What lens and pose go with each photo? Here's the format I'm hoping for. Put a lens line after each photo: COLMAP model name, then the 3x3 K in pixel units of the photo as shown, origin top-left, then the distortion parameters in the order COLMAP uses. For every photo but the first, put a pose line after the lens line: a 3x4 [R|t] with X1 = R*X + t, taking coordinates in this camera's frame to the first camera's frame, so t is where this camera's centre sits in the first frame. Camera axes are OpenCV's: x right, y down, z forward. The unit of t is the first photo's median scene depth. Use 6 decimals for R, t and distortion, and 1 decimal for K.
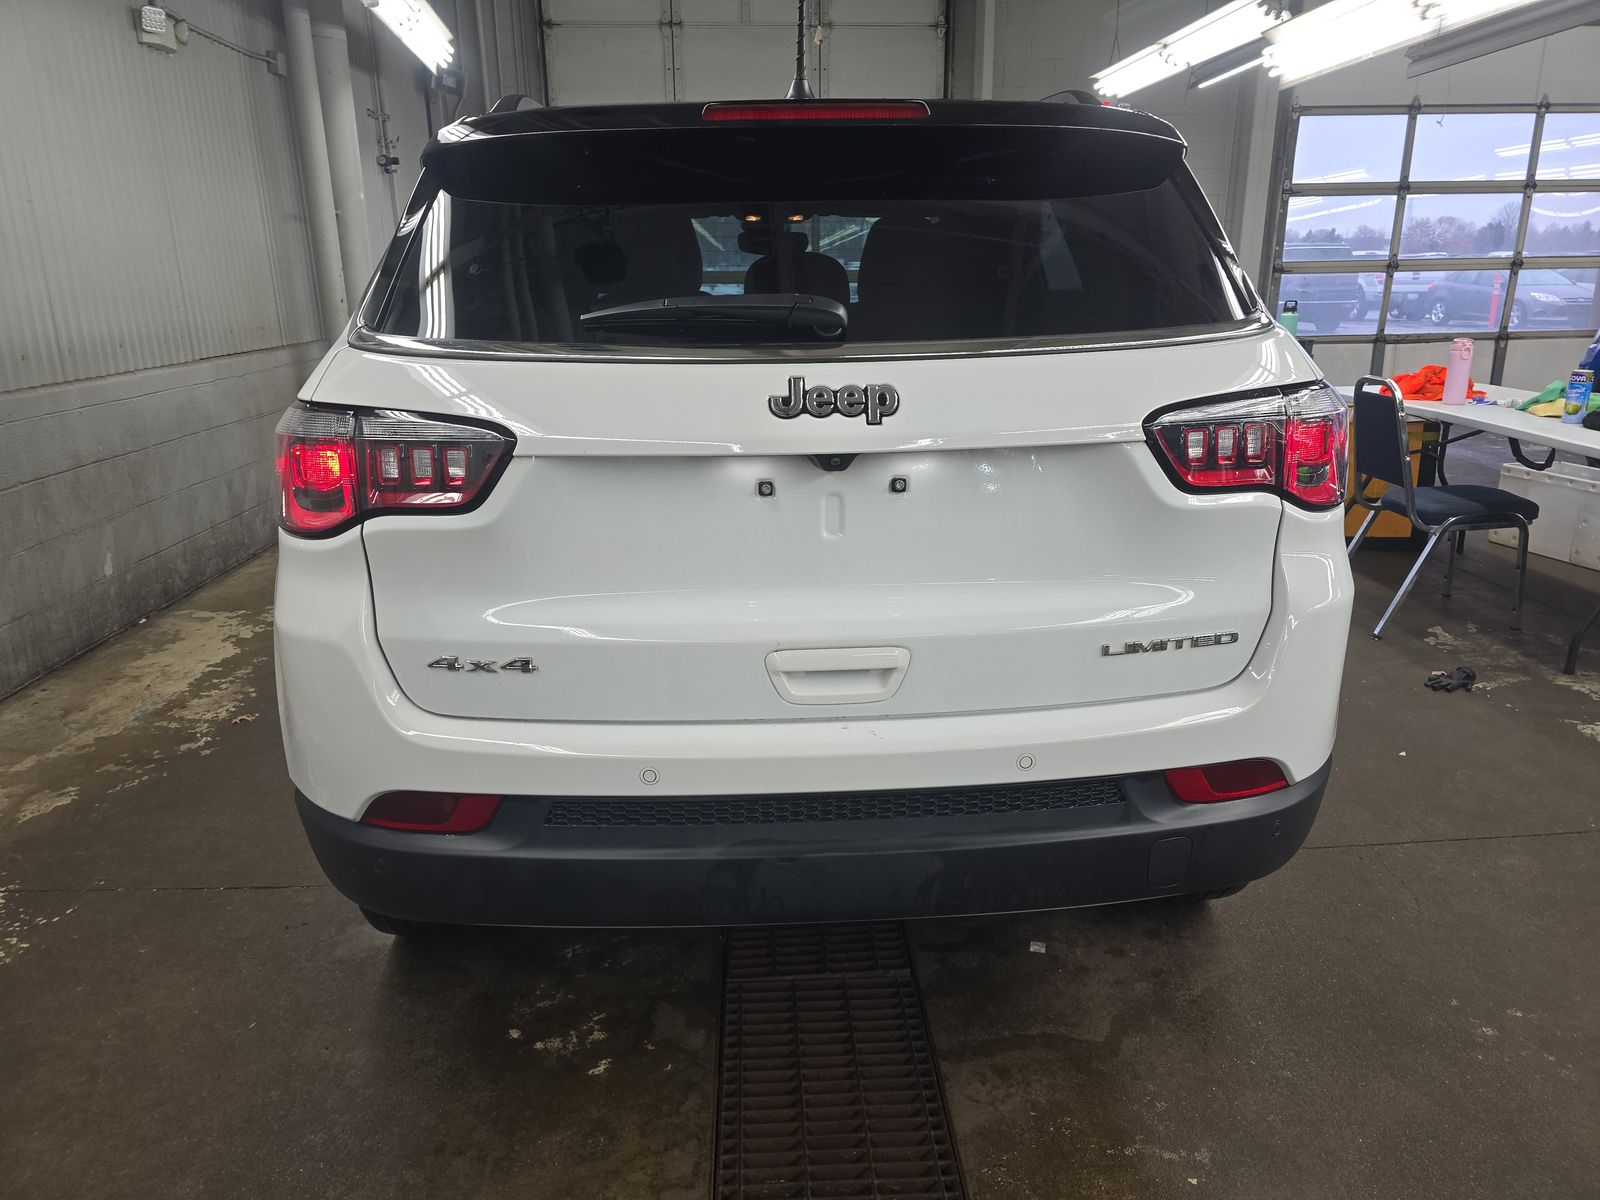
lens RADIAL K [[1063.4, 0, 779.2], [0, 1063.4, 598.1], [0, 0, 1]] dist [0.029404, -0.002095]
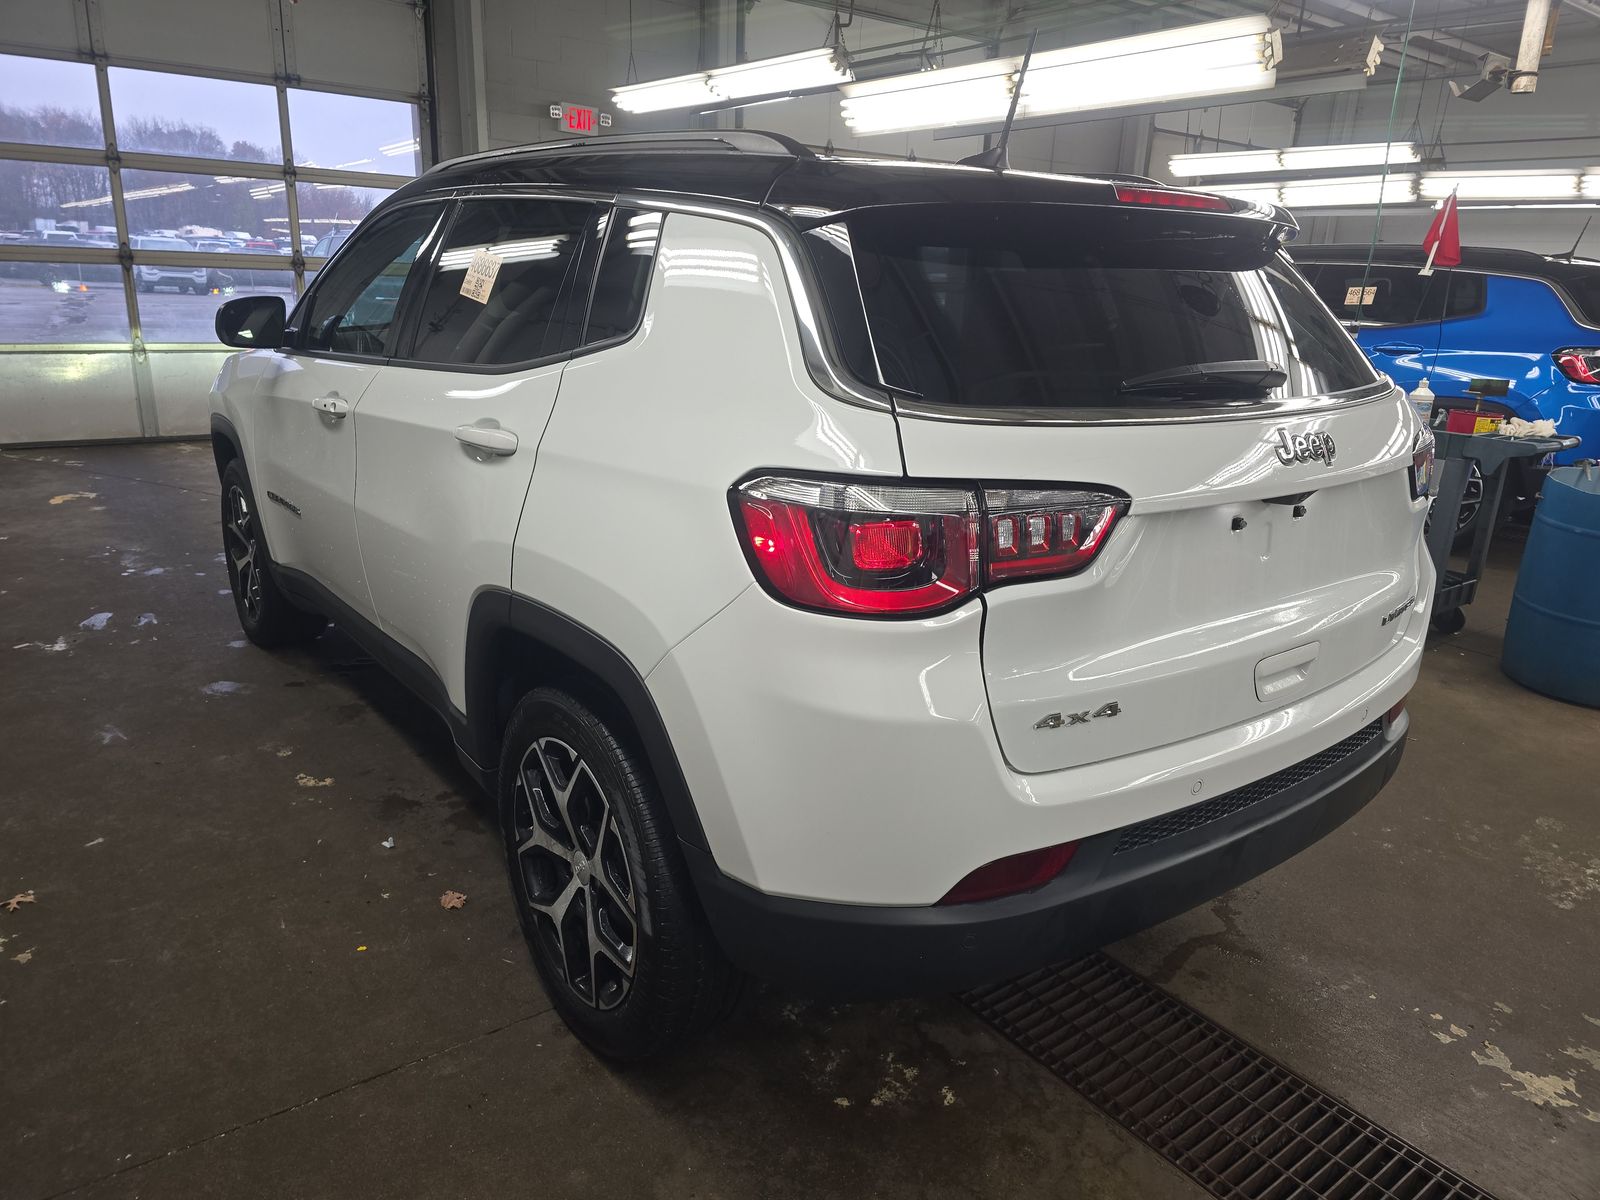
lens RADIAL K [[1068.1, 0, 803.2], [0, 1068.1, 614.2], [0, 0, 1]] dist [0.066483, -0.061858]
pose [[0.825888, -0.134238, 0.547621, -1.035369], [0.124936, 0.990671, 0.054422, -0.124099], [-0.549818, 0.023471, 0.834955, 0.259524]]
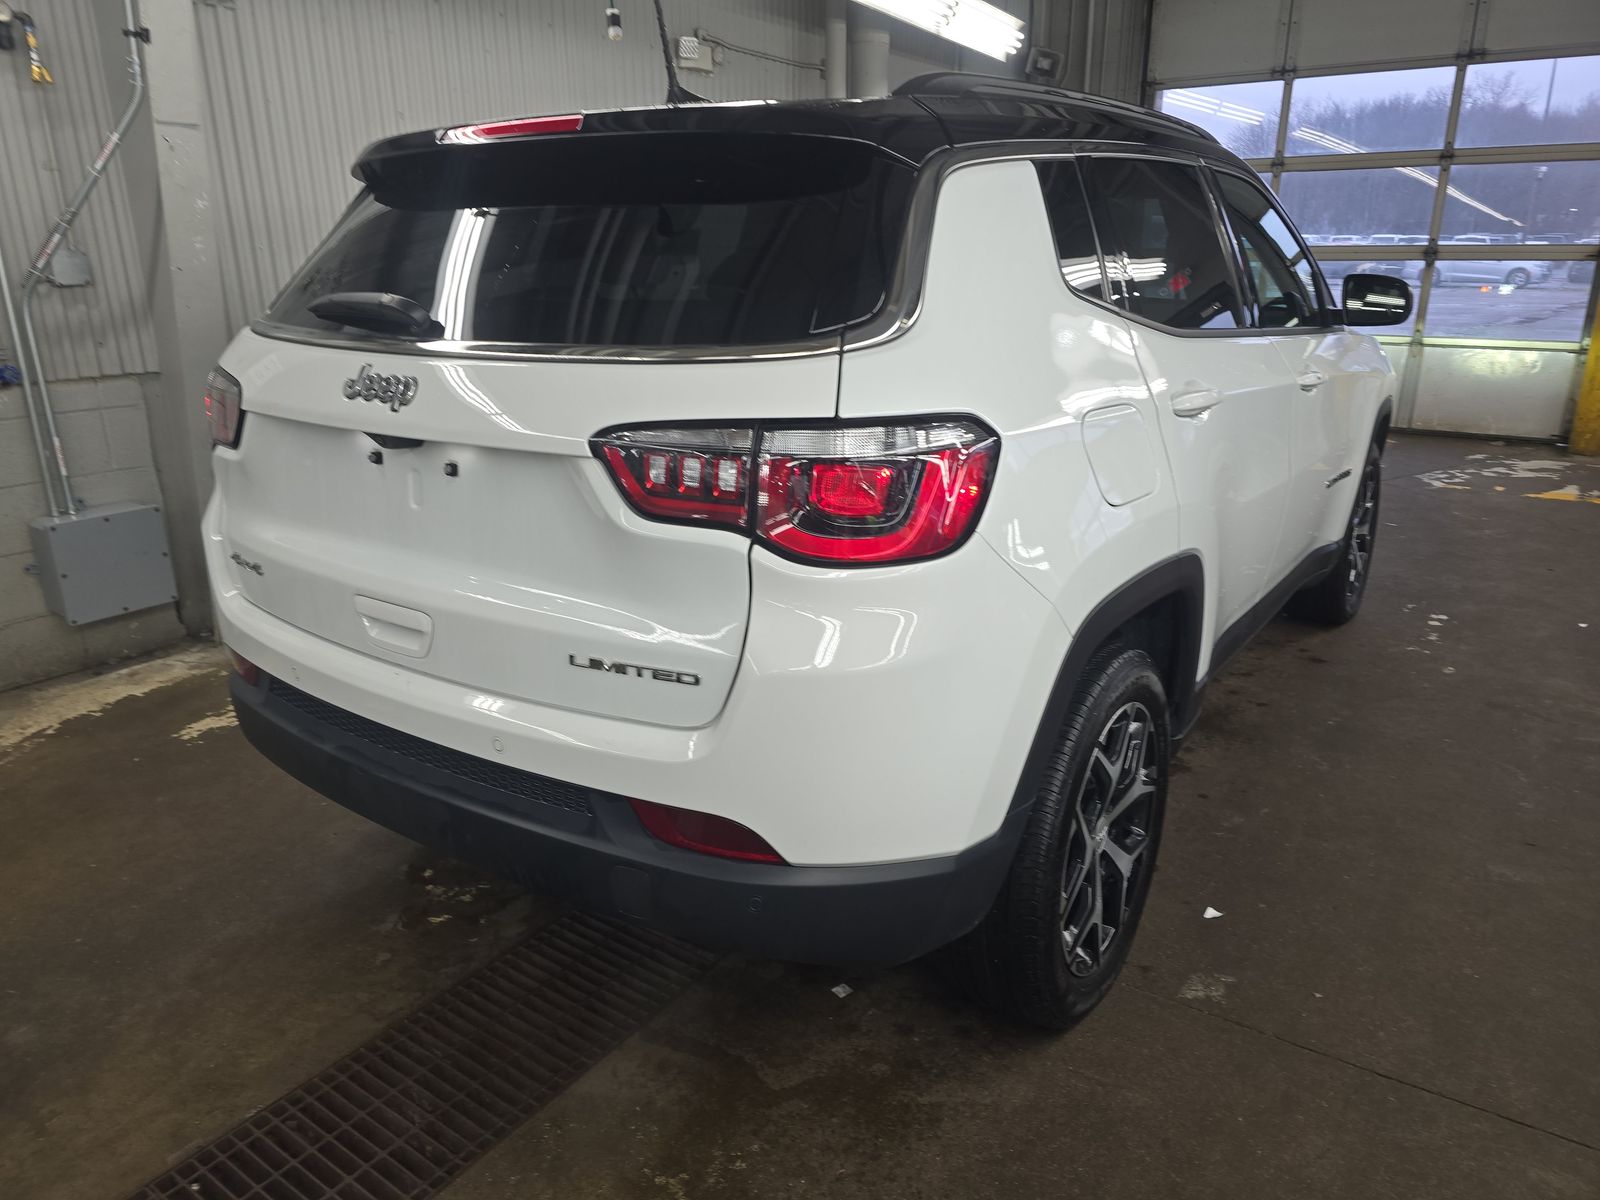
lens RADIAL K [[1059.8, 0, 824.8], [0, 1059.8, 594.2], [0, 0, 1]] dist [0.046356, -0.005605]
pose [[0.809209, 0.192913, -0.554946, 1.031979], [-0.182452, 0.980369, 0.074754, -0.128965], [0.558473, 0.040759, 0.828521, 0.291460]]
